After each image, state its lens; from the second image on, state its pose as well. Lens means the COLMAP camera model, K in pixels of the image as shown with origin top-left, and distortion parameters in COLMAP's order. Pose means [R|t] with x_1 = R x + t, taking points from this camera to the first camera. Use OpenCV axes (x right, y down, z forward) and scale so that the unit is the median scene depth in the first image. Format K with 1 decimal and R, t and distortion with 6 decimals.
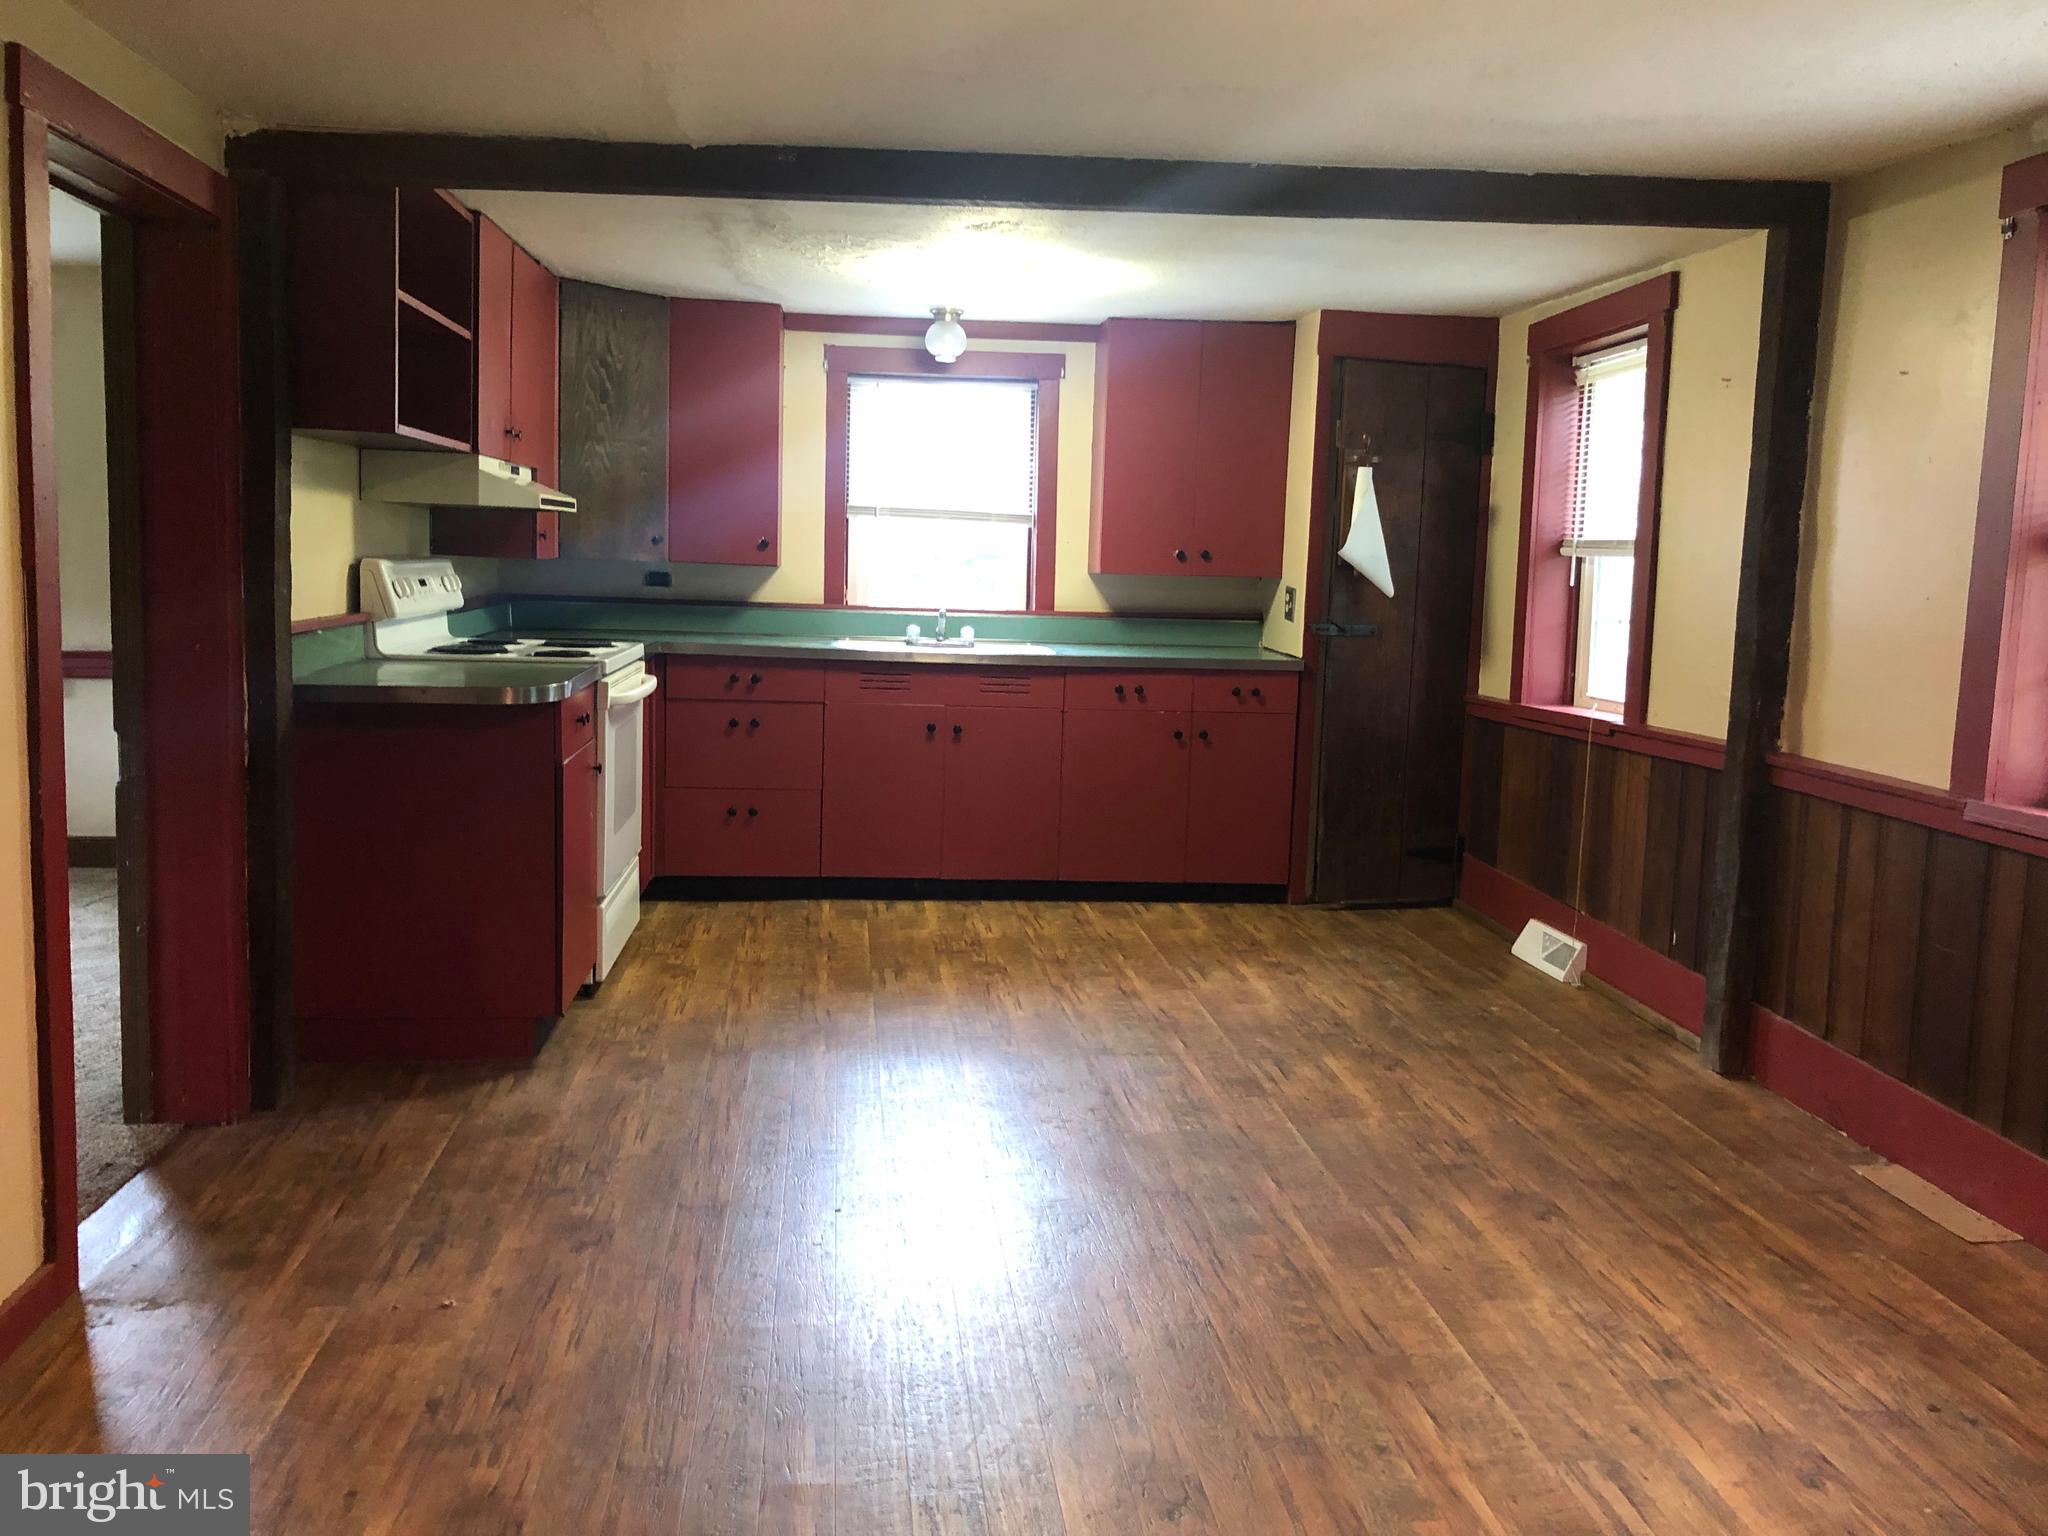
lens RADIAL K [[1675.7, 0, 1024.1], [0, 1675.7, 759.7], [0, 0, 1]] dist [0.043484, -0.019166]
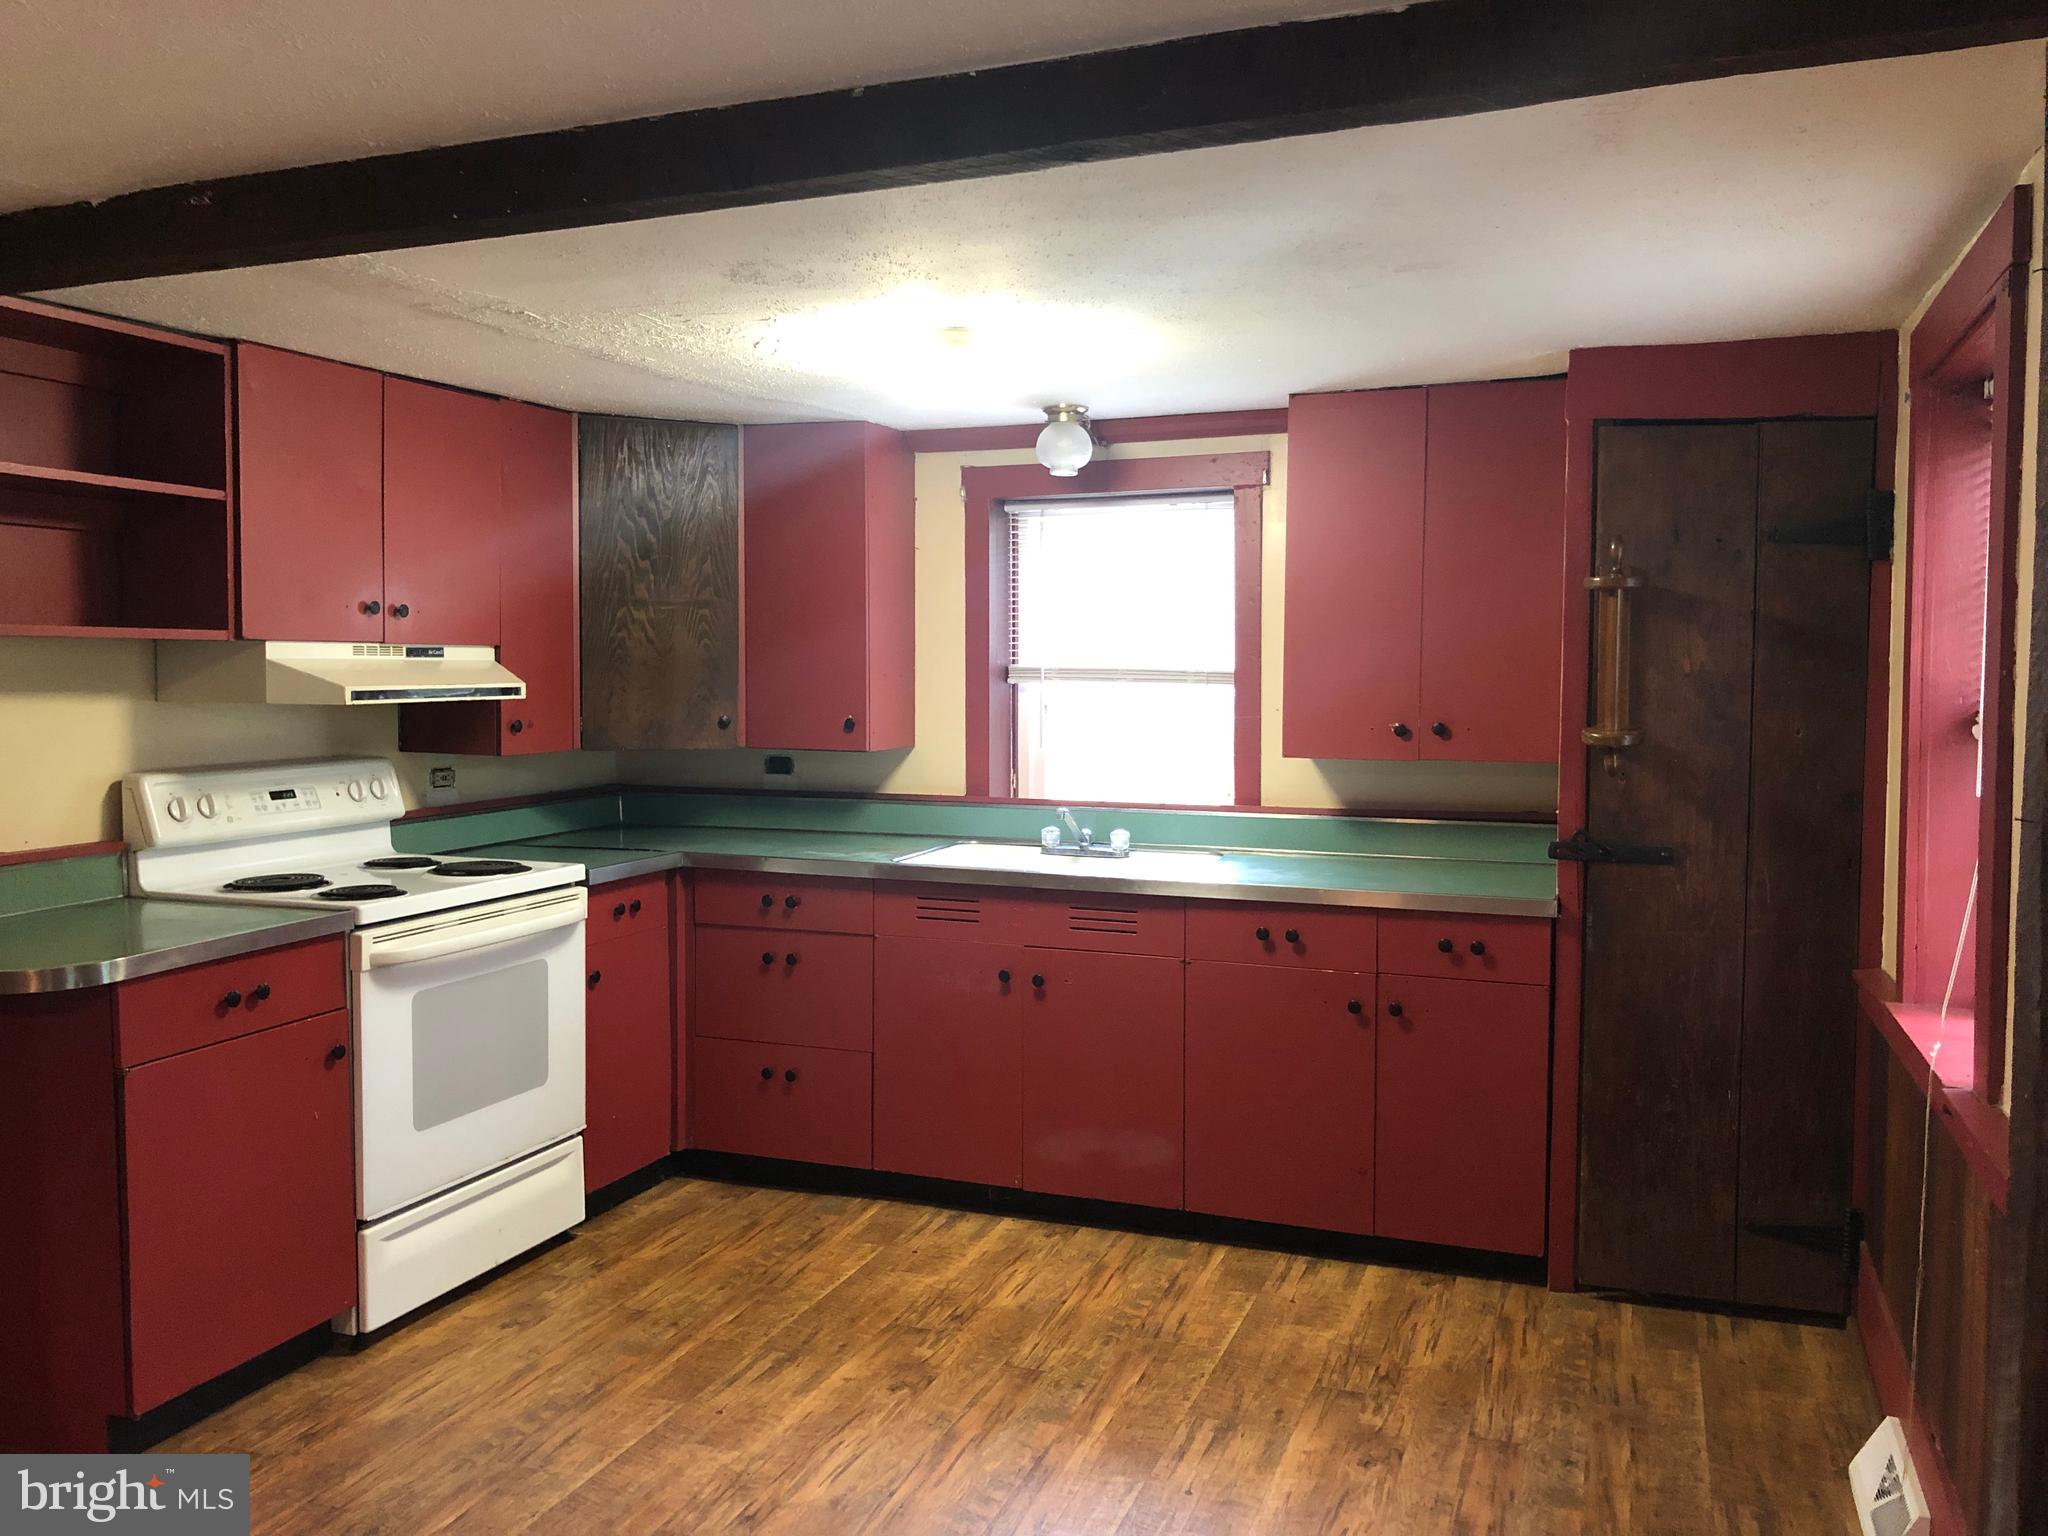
lens RADIAL K [[1675.7, 0, 1015.6], [0, 1675.7, 765.3], [0, 0, 1]] dist [0.043484, -0.019166]
pose [[0.895352, -0.000585, -0.445359, 0.269295], [-0.030691, 0.997541, -0.063012, -0.064298], [0.444300, 0.070086, 0.893132, 0.347566]]
